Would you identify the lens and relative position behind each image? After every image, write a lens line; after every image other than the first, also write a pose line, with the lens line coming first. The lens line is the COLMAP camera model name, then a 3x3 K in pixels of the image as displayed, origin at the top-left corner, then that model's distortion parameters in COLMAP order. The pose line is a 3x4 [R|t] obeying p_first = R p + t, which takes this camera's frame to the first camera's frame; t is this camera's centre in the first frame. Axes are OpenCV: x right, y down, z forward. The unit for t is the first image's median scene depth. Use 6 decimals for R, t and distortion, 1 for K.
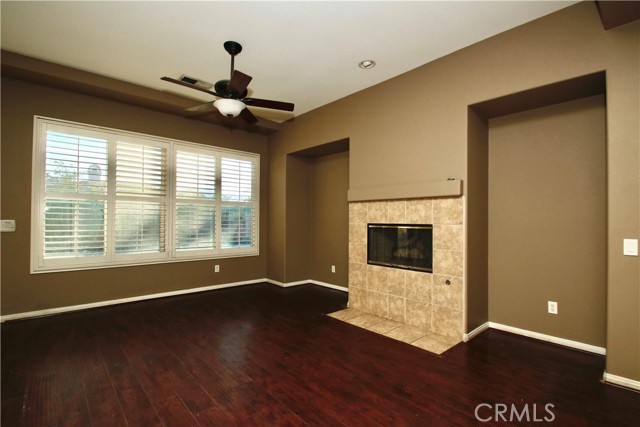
lens RADIAL K [[298.5, 0, 322.8], [0, 298.5, 218.5], [0, 0, 1]] dist [-0.003290, -0.002286]
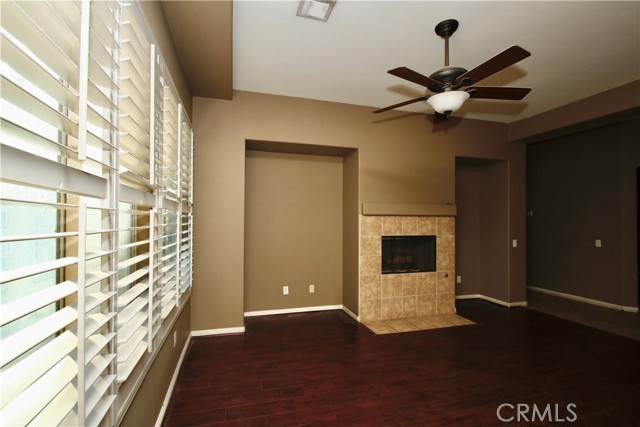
lens RADIAL K [[298.5, 0, 315.8], [0, 298.5, 219.1], [0, 0, 1]] dist [-0.003290, -0.002286]
pose [[0.446101, 0.001201, 0.894982, -0.977629], [-0.005859, 0.999982, 0.001579, -0.047771], [-0.894964, -0.005948, 0.446100, 0.793857]]
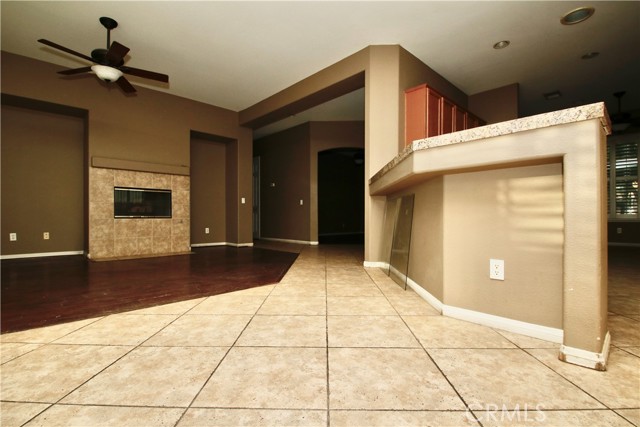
lens RADIAL K [[298.5, 0, 320.4], [0, 298.5, 218.3], [0, 0, 1]] dist [-0.003290, -0.002286]
pose [[-0.026238, -0.013295, 0.999567, -1.234026], [-0.008093, 0.999882, 0.013087, 0.138266], [-0.999623, -0.007746, -0.026342, 0.166538]]
